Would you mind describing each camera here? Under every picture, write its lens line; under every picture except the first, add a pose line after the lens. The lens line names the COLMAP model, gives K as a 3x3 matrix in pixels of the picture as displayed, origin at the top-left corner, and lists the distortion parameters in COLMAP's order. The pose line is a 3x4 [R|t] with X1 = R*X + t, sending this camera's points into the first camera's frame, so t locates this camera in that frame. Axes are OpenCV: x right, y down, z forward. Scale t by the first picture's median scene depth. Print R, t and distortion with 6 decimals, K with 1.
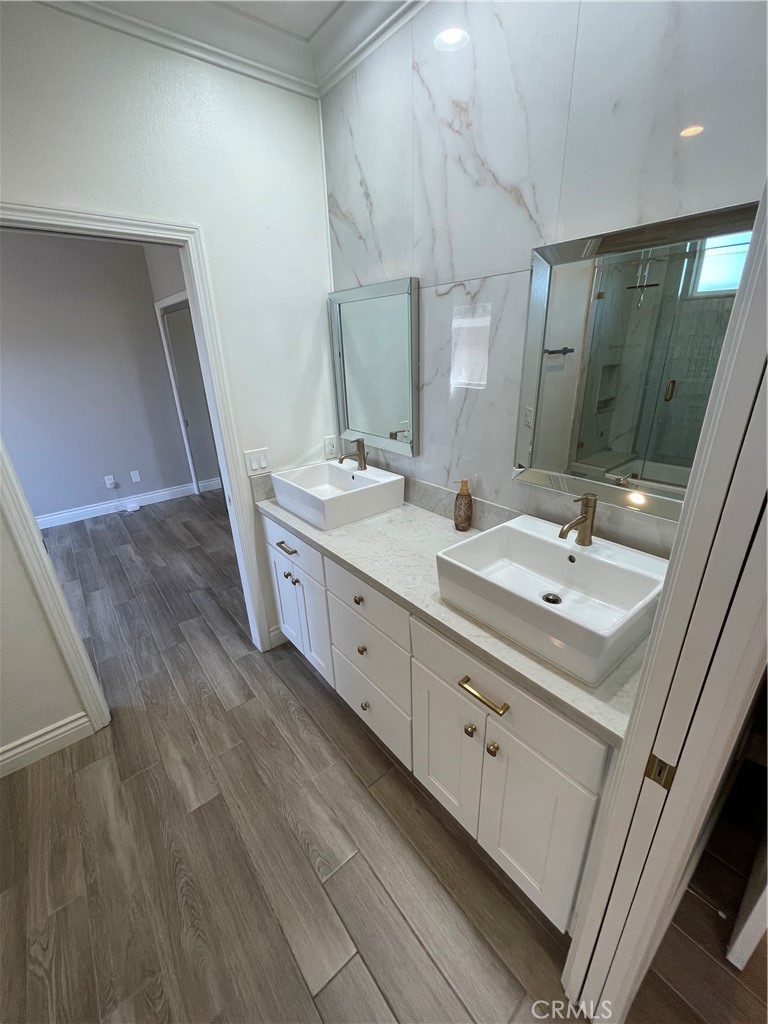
lens RADIAL K [[412.7, 0, 384.2], [0, 412.7, 513.7], [0, 0, 1]] dist [-0.004209, 0.000780]
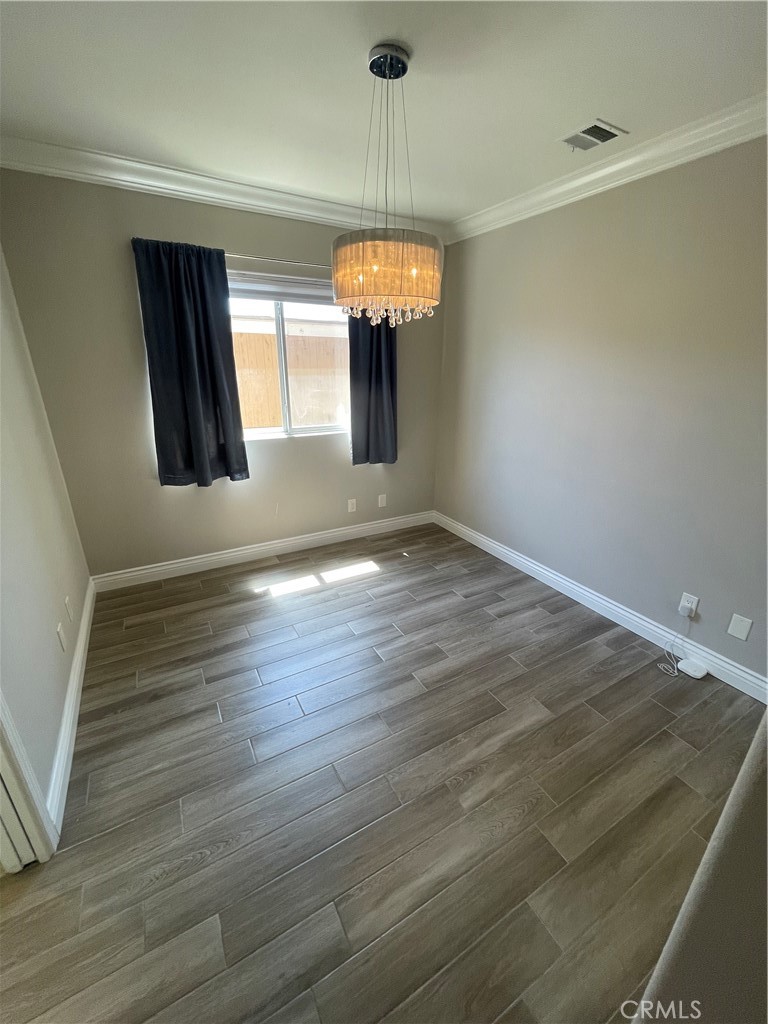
lens RADIAL K [[412.7, 0, 380.0], [0, 412.7, 515.2], [0, 0, 1]] dist [-0.004209, 0.000780]
pose [[-0.161118, 0.374259, -0.913220, -0.206083], [-0.376194, 0.832162, 0.407411, -0.322743], [0.912425, 0.409189, 0.006717, 0.778453]]
